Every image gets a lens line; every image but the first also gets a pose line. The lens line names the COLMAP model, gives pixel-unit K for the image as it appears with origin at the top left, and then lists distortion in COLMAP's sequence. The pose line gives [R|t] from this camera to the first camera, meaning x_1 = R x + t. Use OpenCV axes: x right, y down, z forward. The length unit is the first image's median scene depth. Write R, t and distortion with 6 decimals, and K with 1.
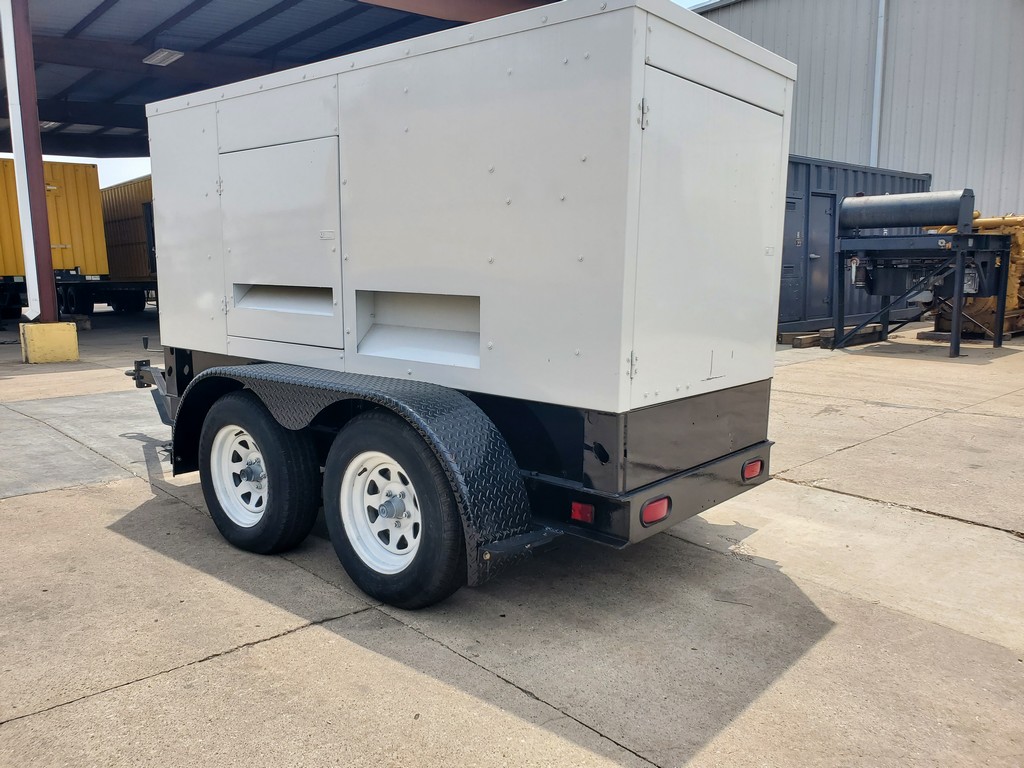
lens RADIAL K [[807.4, 0, 512.0], [0, 807.4, 384.0], [0, 0, 1]] dist [0.002309, -0.000145]
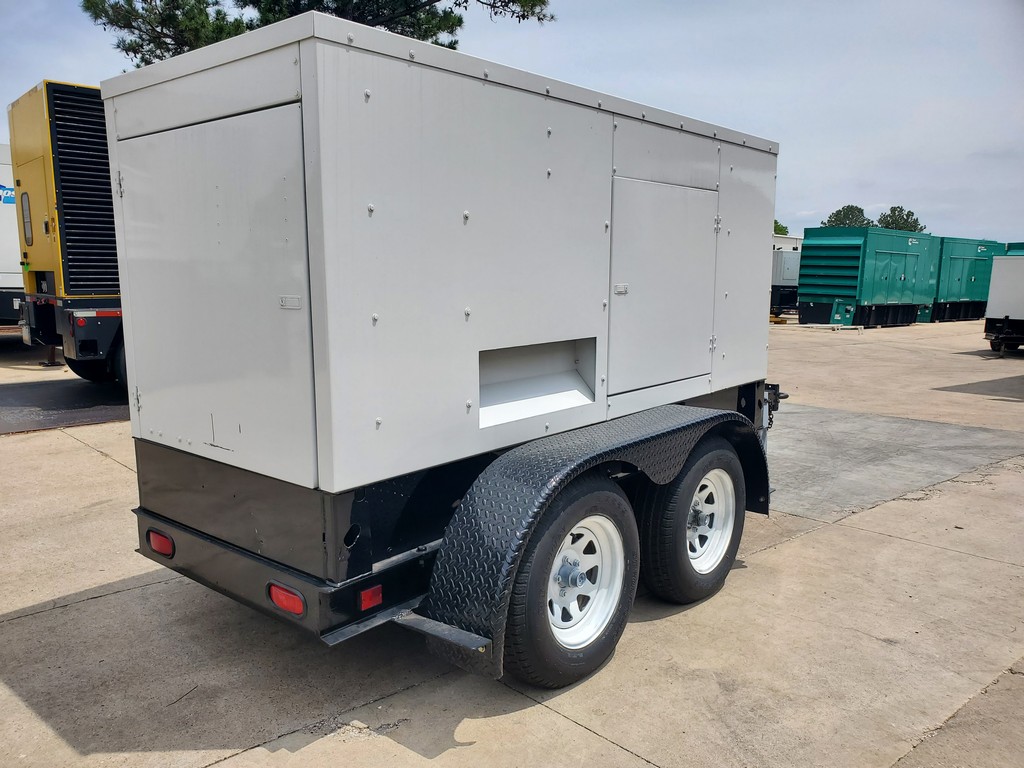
lens RADIAL K [[799.9, 0, 508.7], [0, 799.9, 384.8], [0, 0, 1]] dist [0.006813, 0.000175]
pose [[-0.003364, 0.130703, -0.991416, 1.044307], [-0.140879, 0.981472, 0.129870, -0.217024], [0.990021, 0.140106, 0.015111, 1.227902]]
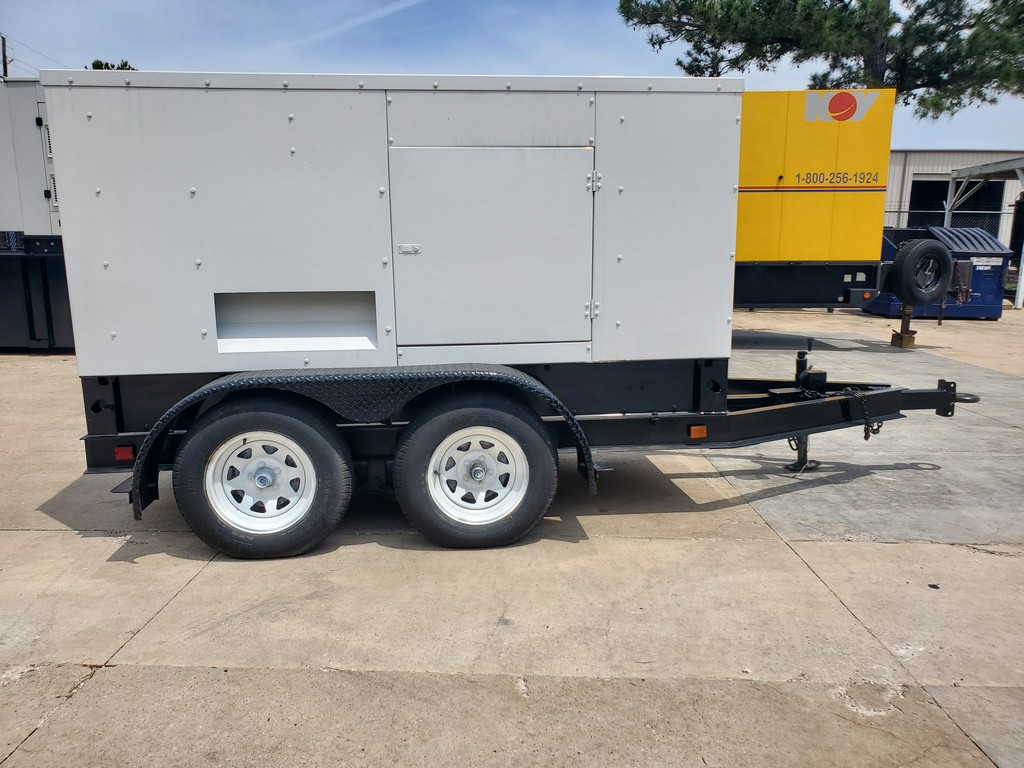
lens RADIAL K [[799.0, 0, 513.3], [0, 799.0, 387.4], [0, 0, 1]] dist [0.008536, -0.004624]
pose [[-0.681123, 0.120484, -0.722188, 0.749170], [-0.105662, 0.959867, 0.259790, -0.346323], [0.724505, 0.253257, -0.641056, 2.249953]]
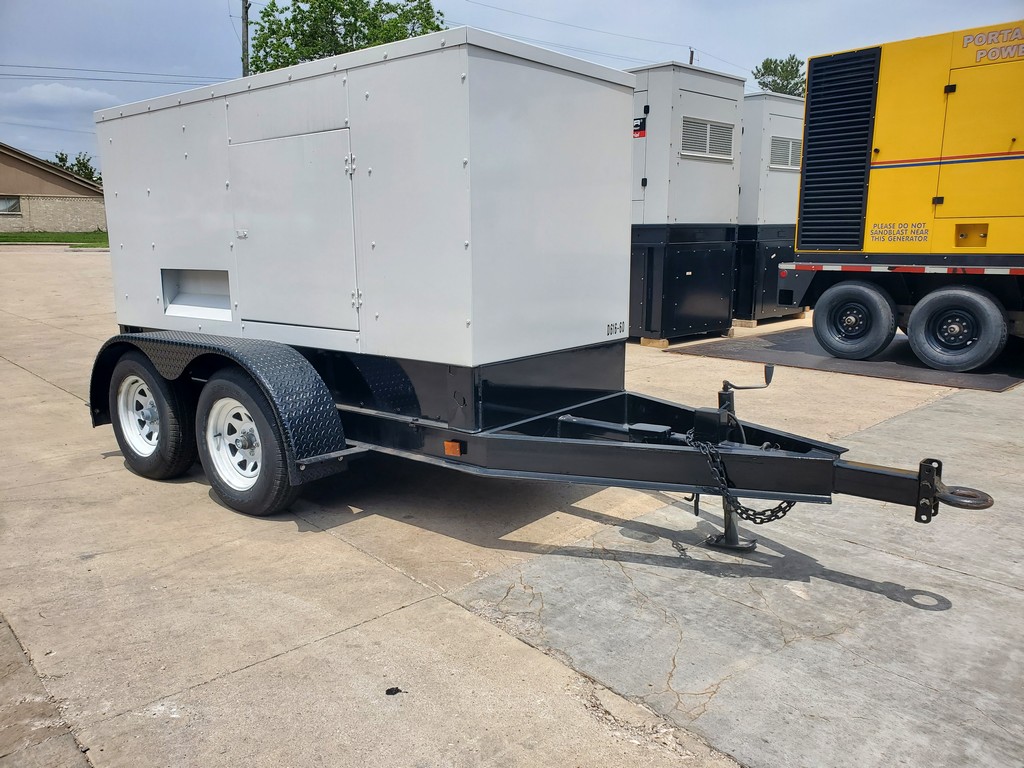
lens RADIAL K [[807.4, 0, 512.0], [0, 807.4, 384.0], [0, 0, 1]] dist [0.002309, -0.000145]
pose [[-0.999693, -0.003279, -0.024557, -0.386370], [-0.010880, 0.948625, 0.316216, -0.410173], [0.022259, 0.316386, -0.948369, 2.670471]]
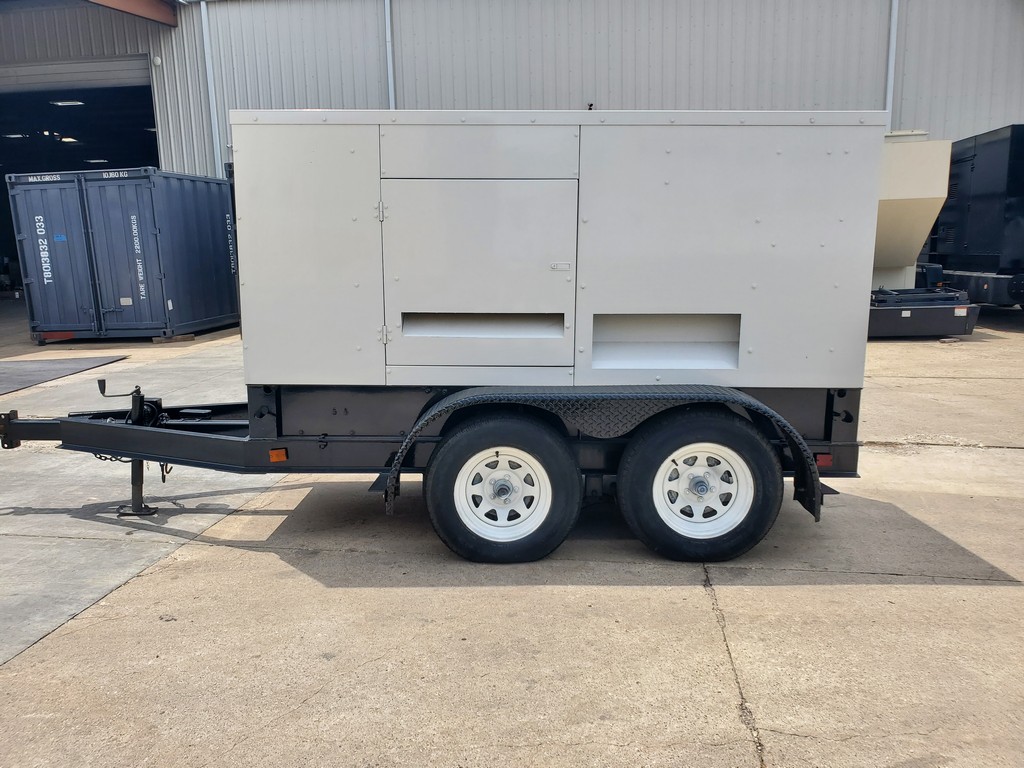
lens RADIAL K [[802.9, 0, 495.7], [0, 802.9, 385.0], [0, 0, 1]] dist [0.007578, -0.002109]
pose [[0.775751, -0.109785, 0.621416, -1.076563], [0.101012, 0.993656, 0.049448, -0.090387], [-0.622902, 0.024411, 0.781919, 0.201059]]
